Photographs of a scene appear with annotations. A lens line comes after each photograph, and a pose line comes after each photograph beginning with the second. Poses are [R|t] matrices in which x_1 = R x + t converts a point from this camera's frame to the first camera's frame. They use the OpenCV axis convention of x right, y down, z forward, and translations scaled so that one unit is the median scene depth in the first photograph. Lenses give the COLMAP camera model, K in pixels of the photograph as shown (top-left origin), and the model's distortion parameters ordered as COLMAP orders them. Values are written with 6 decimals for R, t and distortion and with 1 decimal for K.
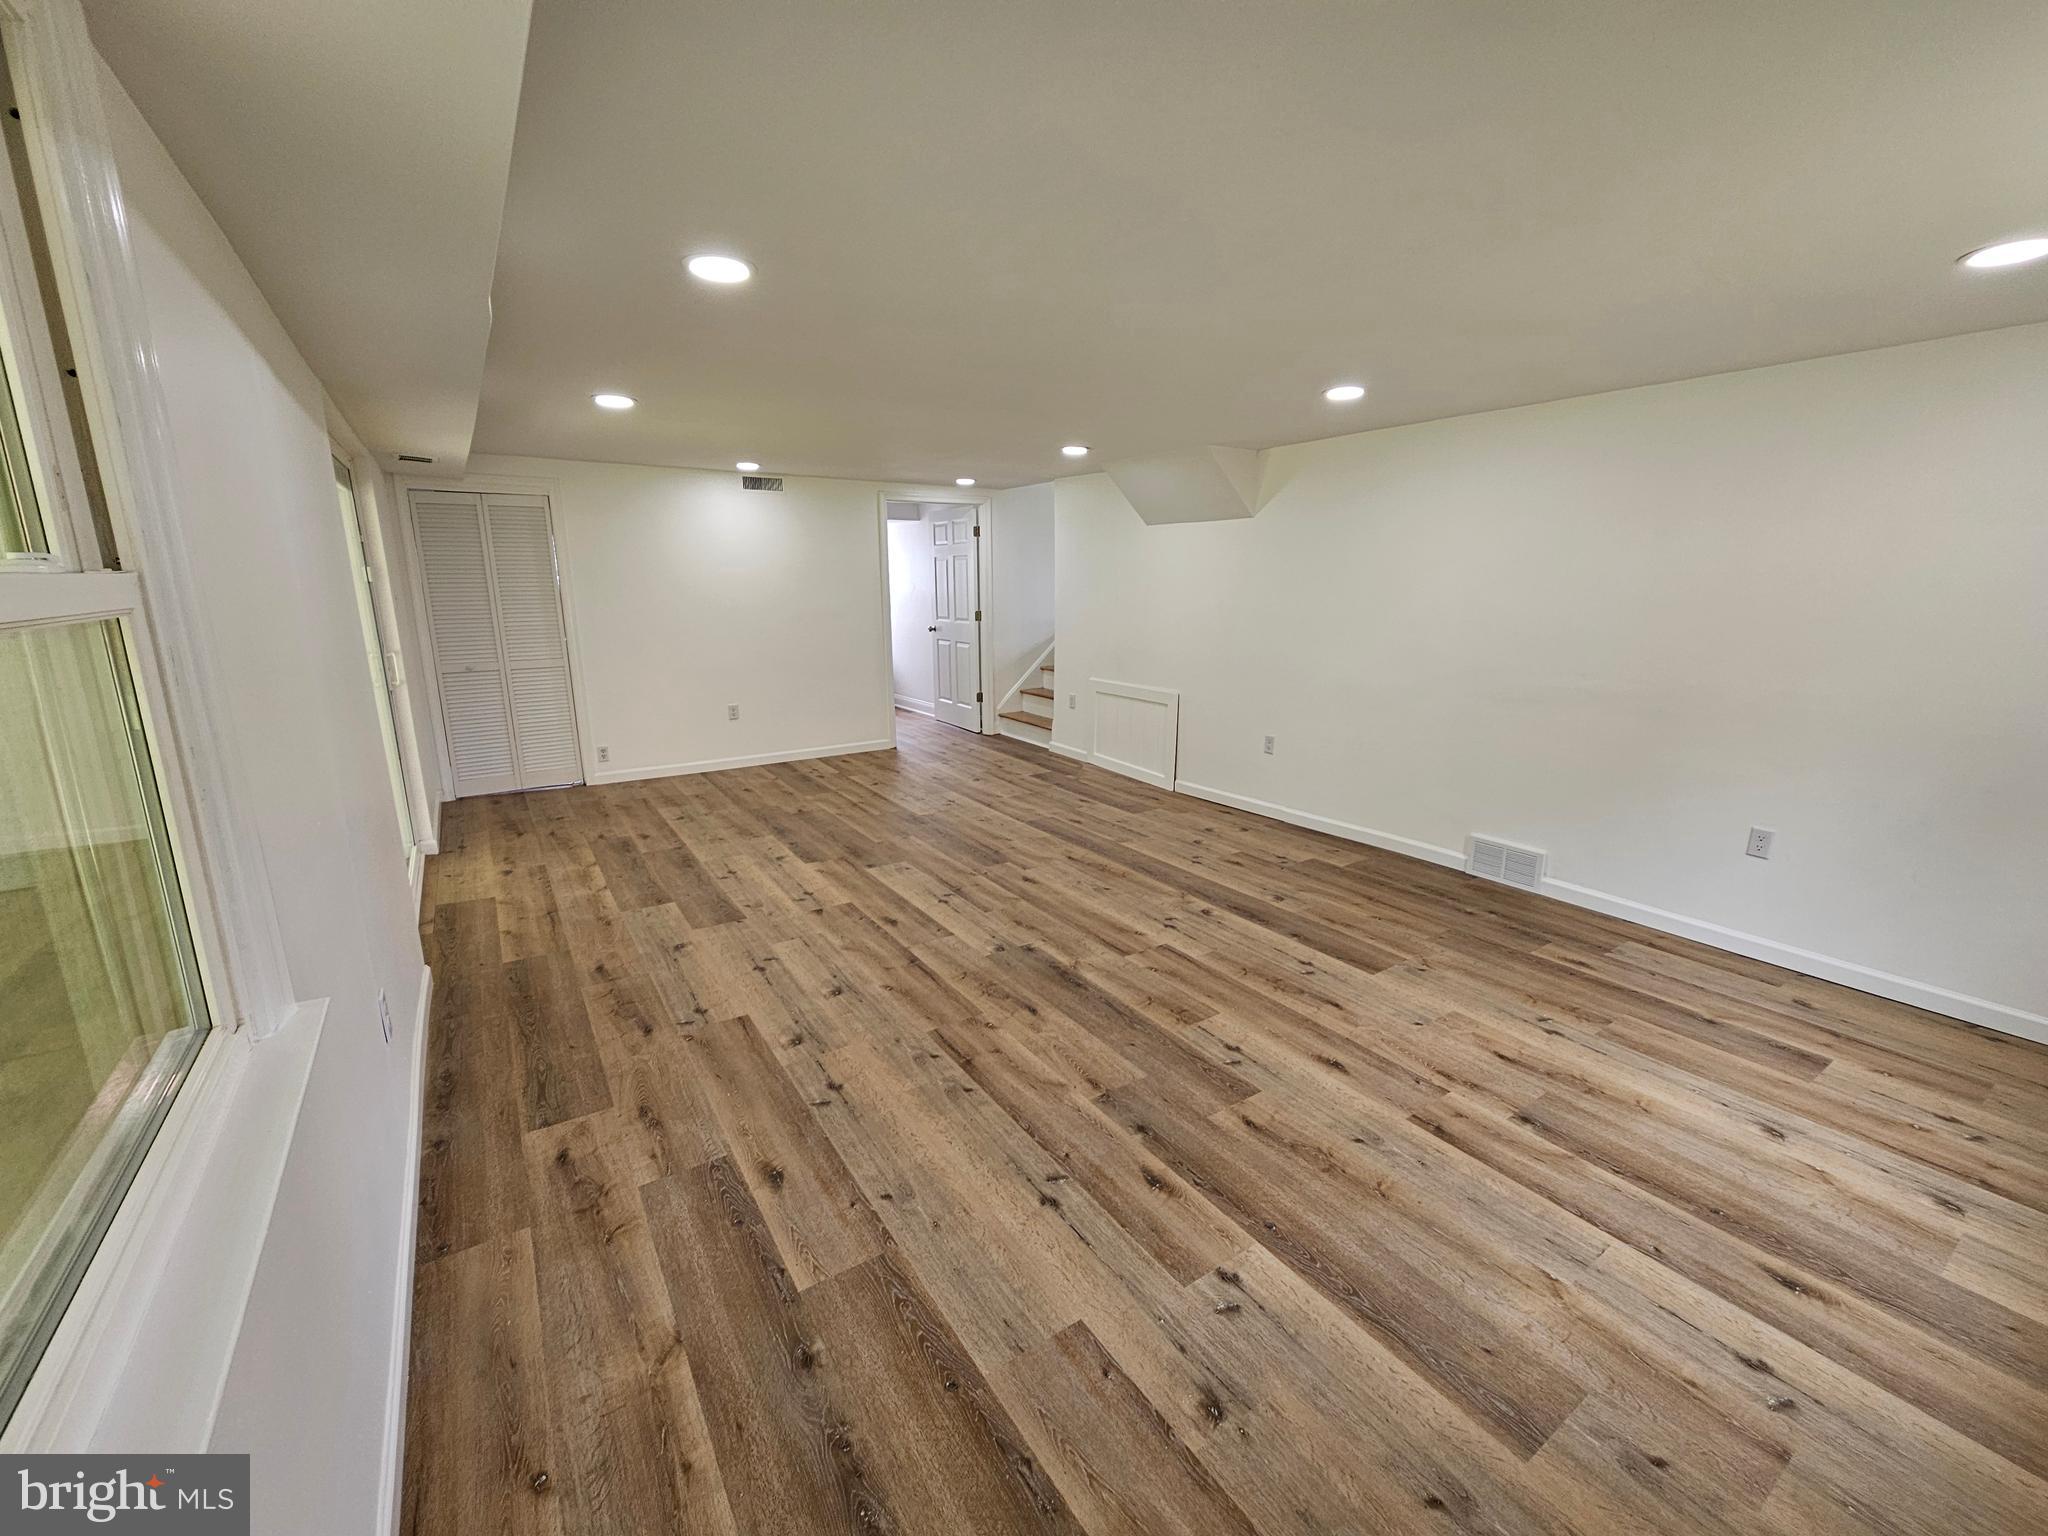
lens RADIAL K [[837.1, 0, 1029.1], [0, 837.1, 764.4], [0, 0, 1]] dist [0.000372, -0.000358]
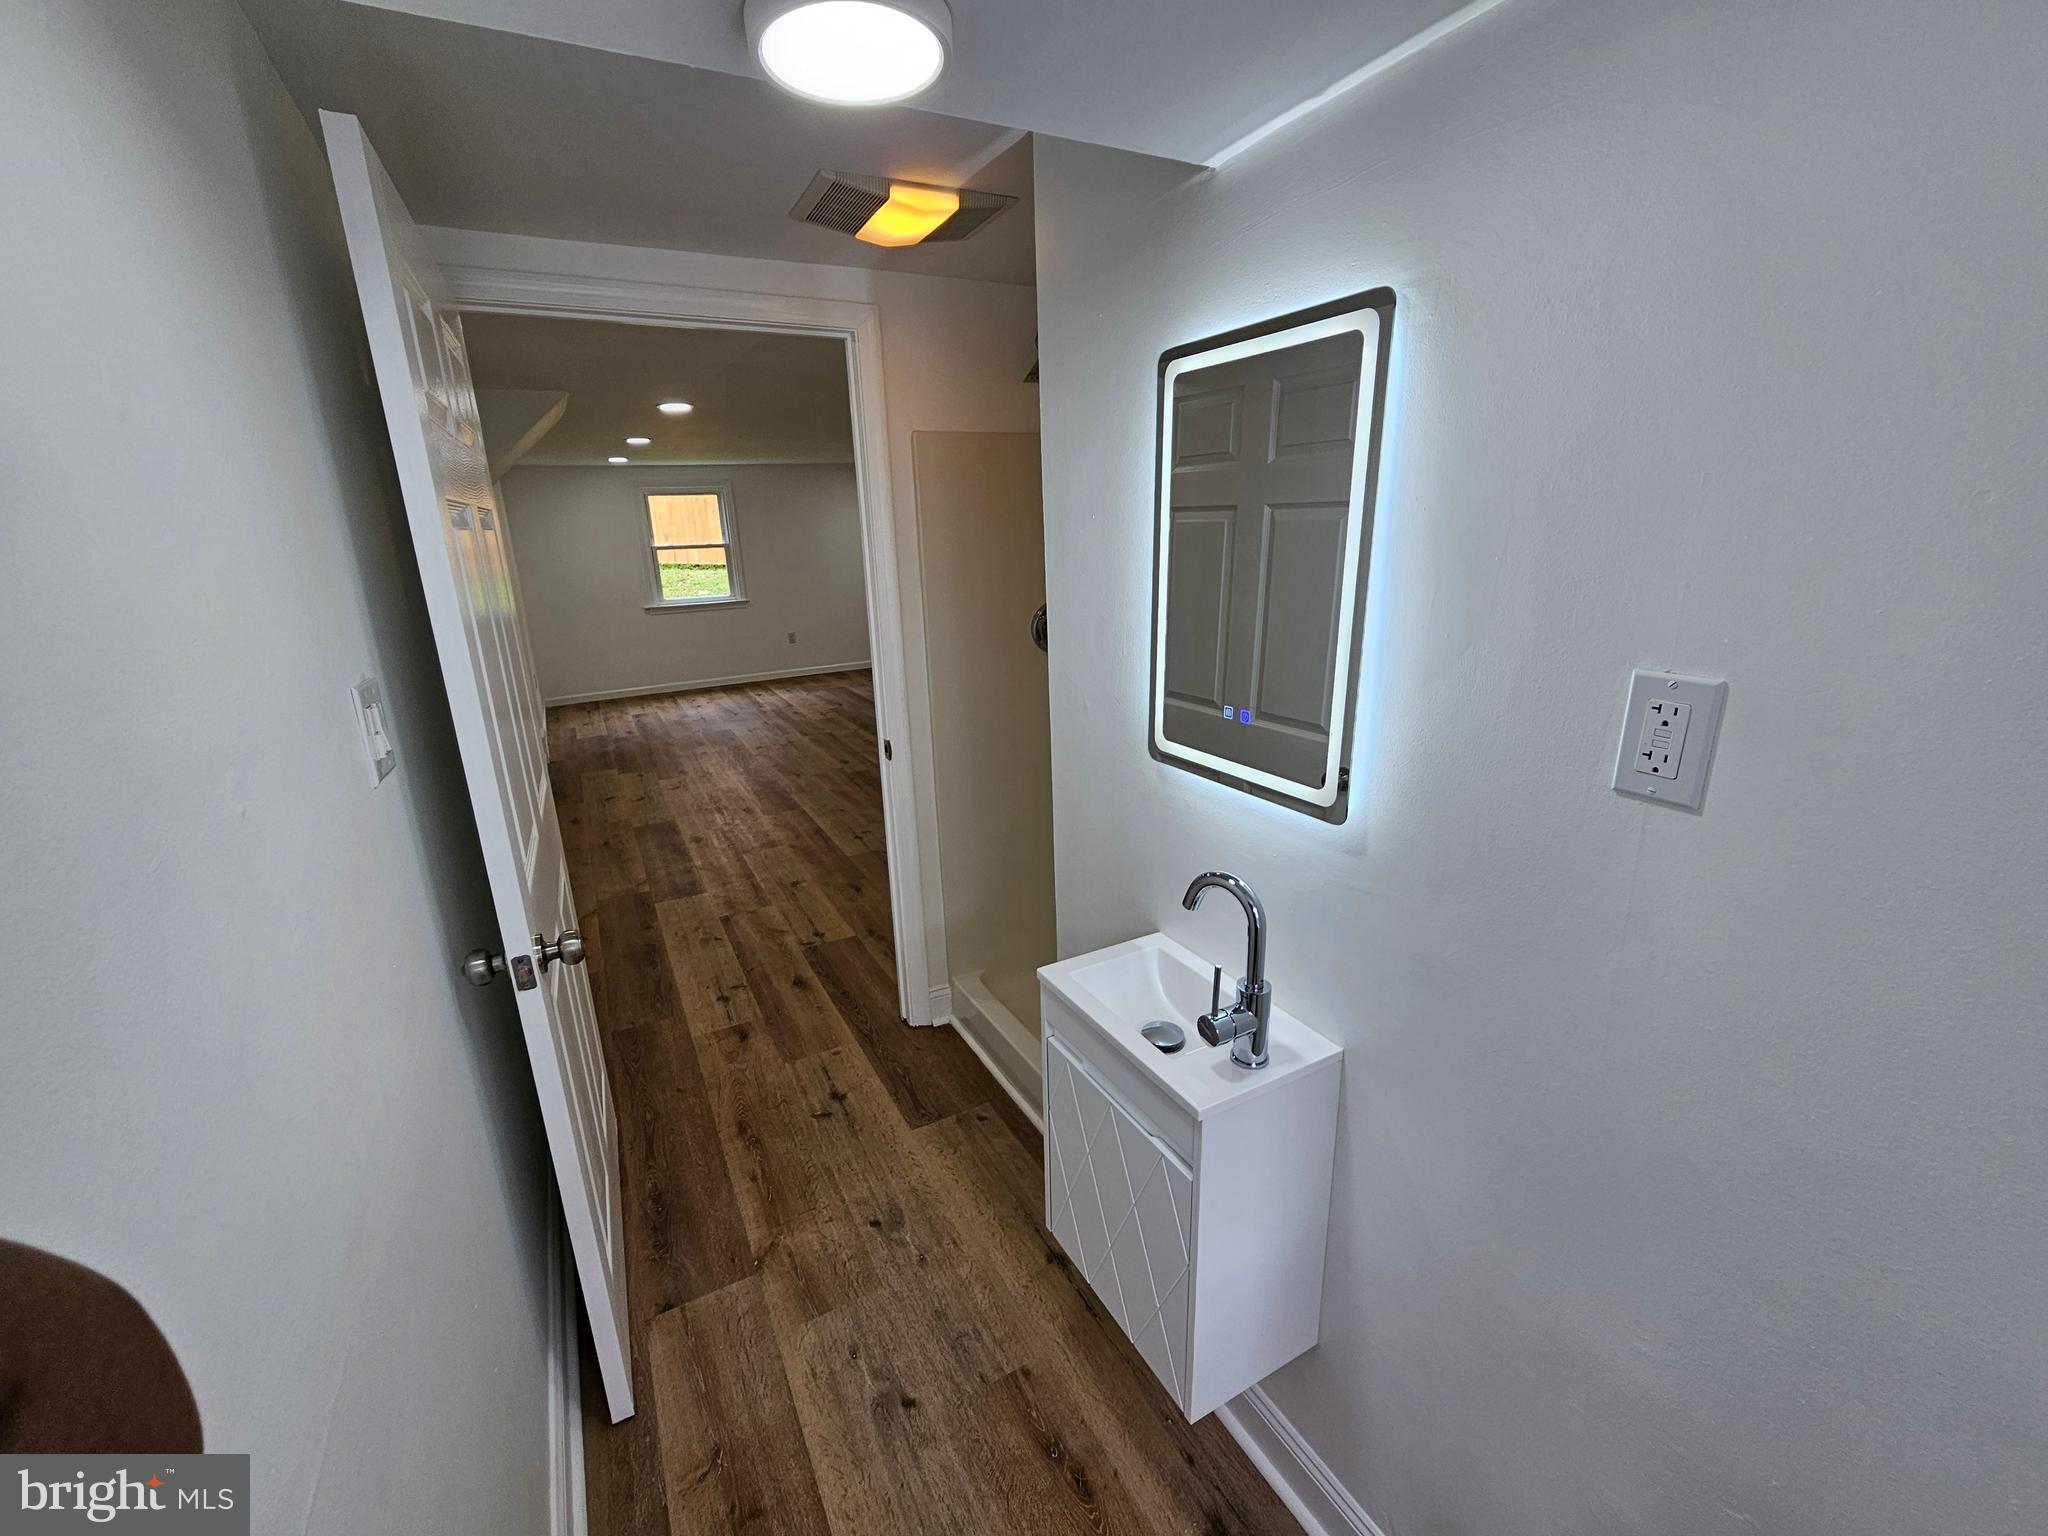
lens RADIAL K [[843.2, 0, 1031.4], [0, 843.2, 768.0], [0, 0, 1]] dist [-0.000115, -0.000955]
pose [[-0.995920, 0.011194, 0.089547, -0.511199], [0.053420, 0.872877, 0.485008, -0.611742], [-0.072734, 0.487812, -0.869913, 2.565069]]
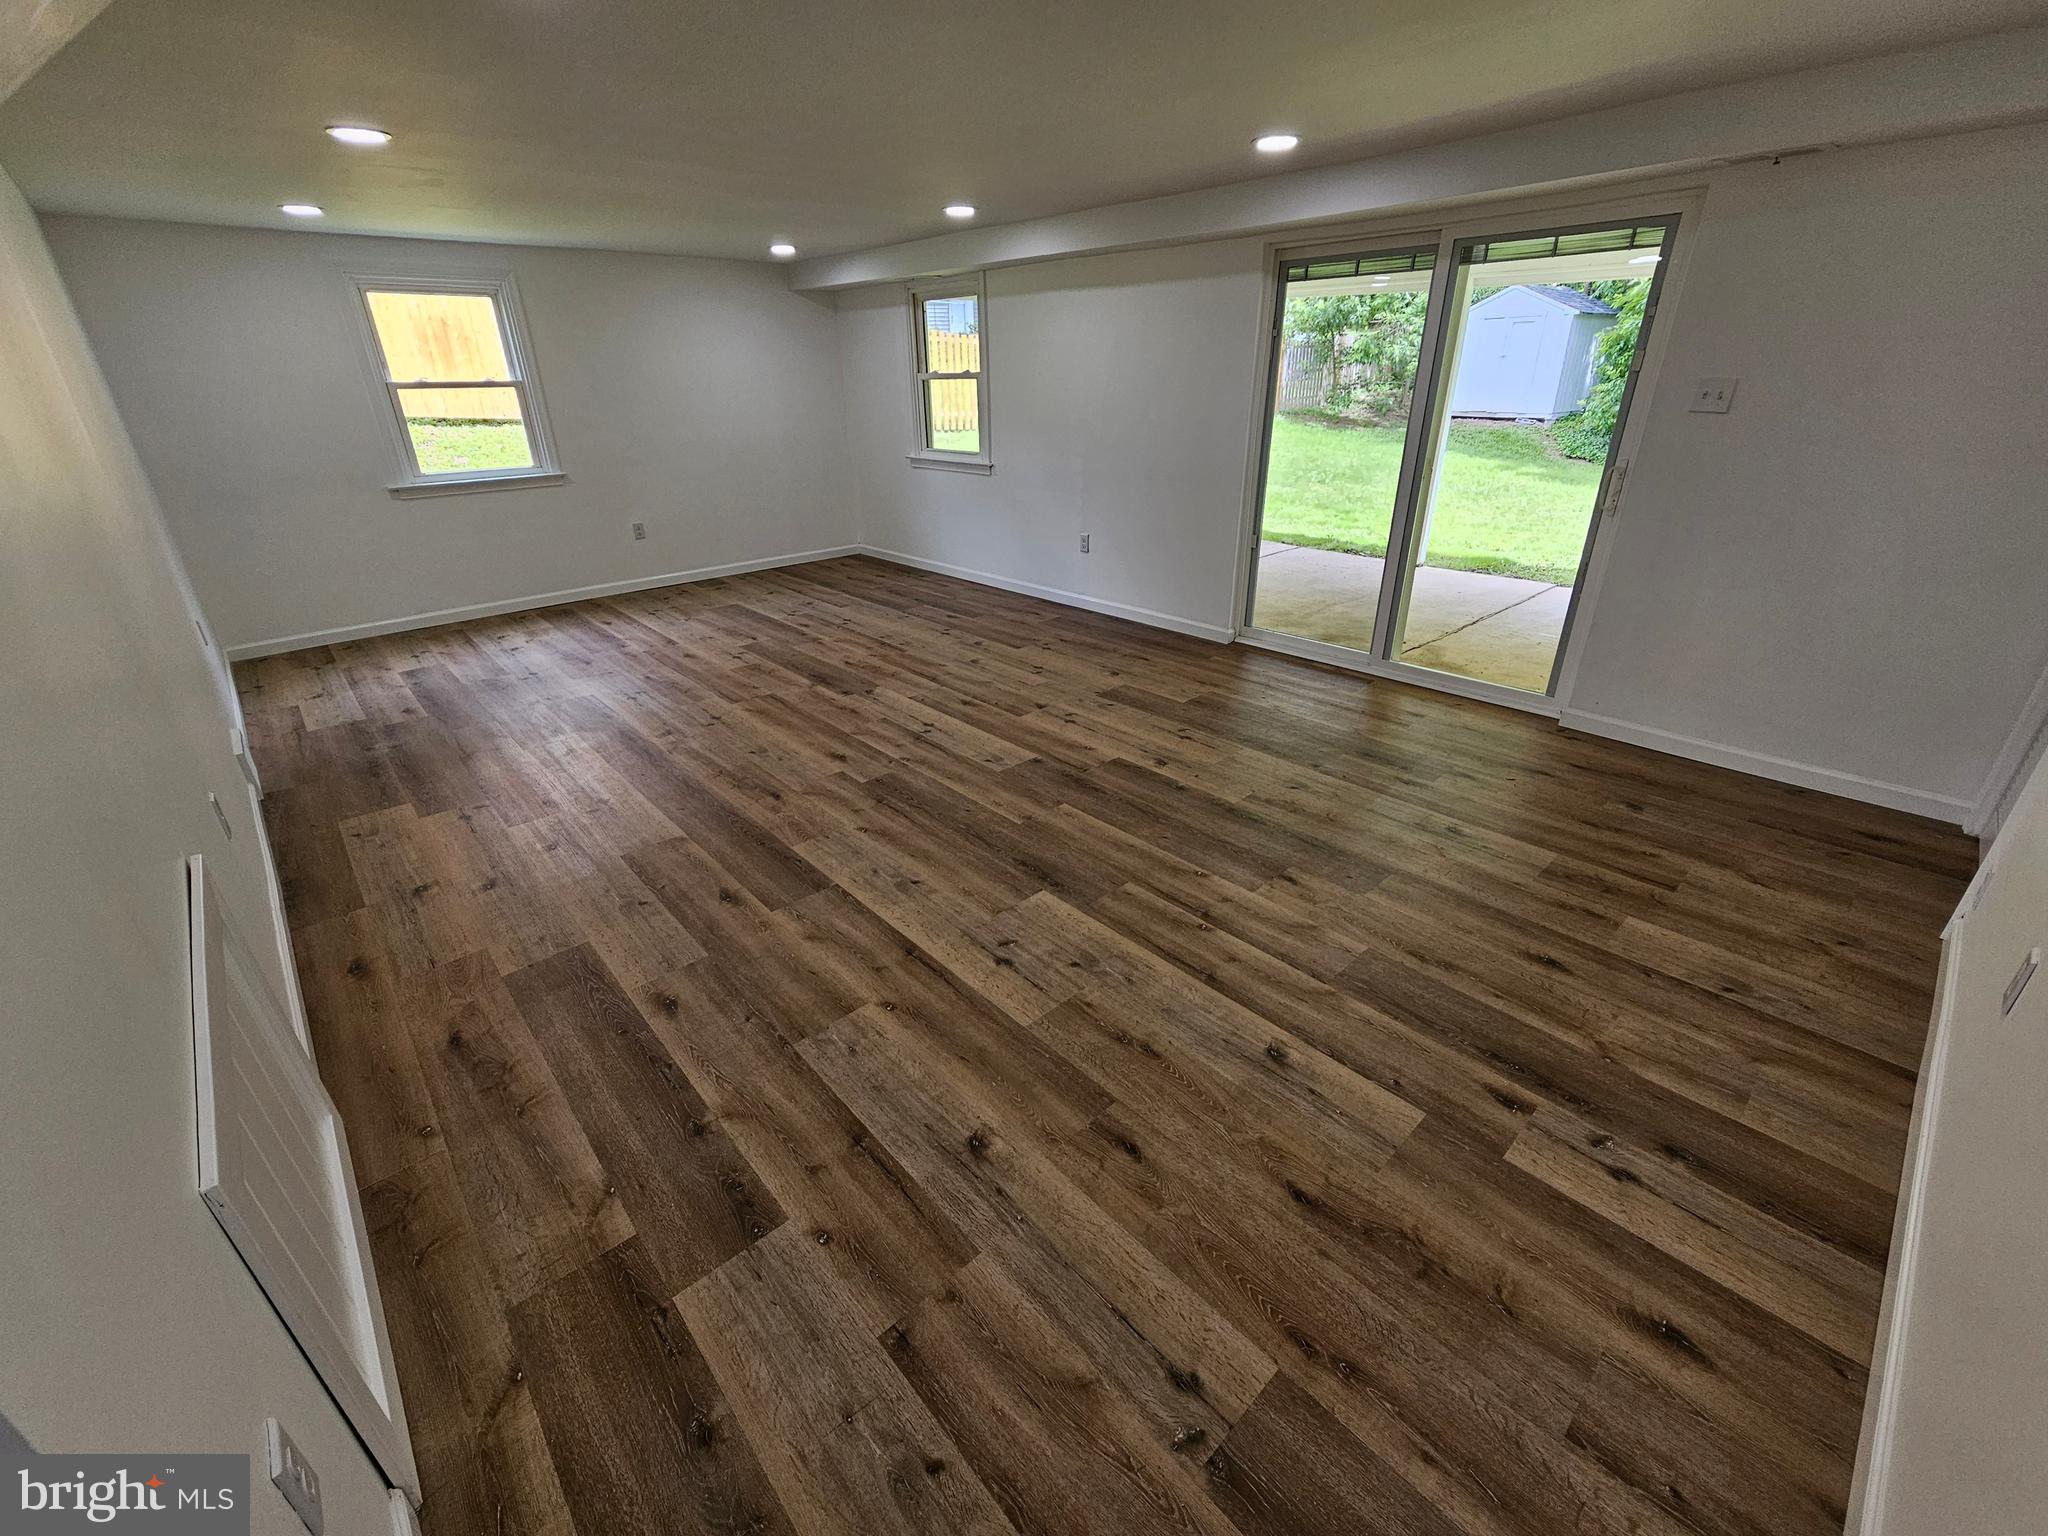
lens RADIAL K [[837.1, 0, 1029.1], [0, 837.1, 764.4], [0, 0, 1]] dist [0.000372, -0.000358]
pose [[-0.987789, 0.080351, -0.133477, -0.089837], [-0.018366, 0.790712, 0.611913, -0.443875], [0.154709, 0.606893, -0.779581, 1.961230]]
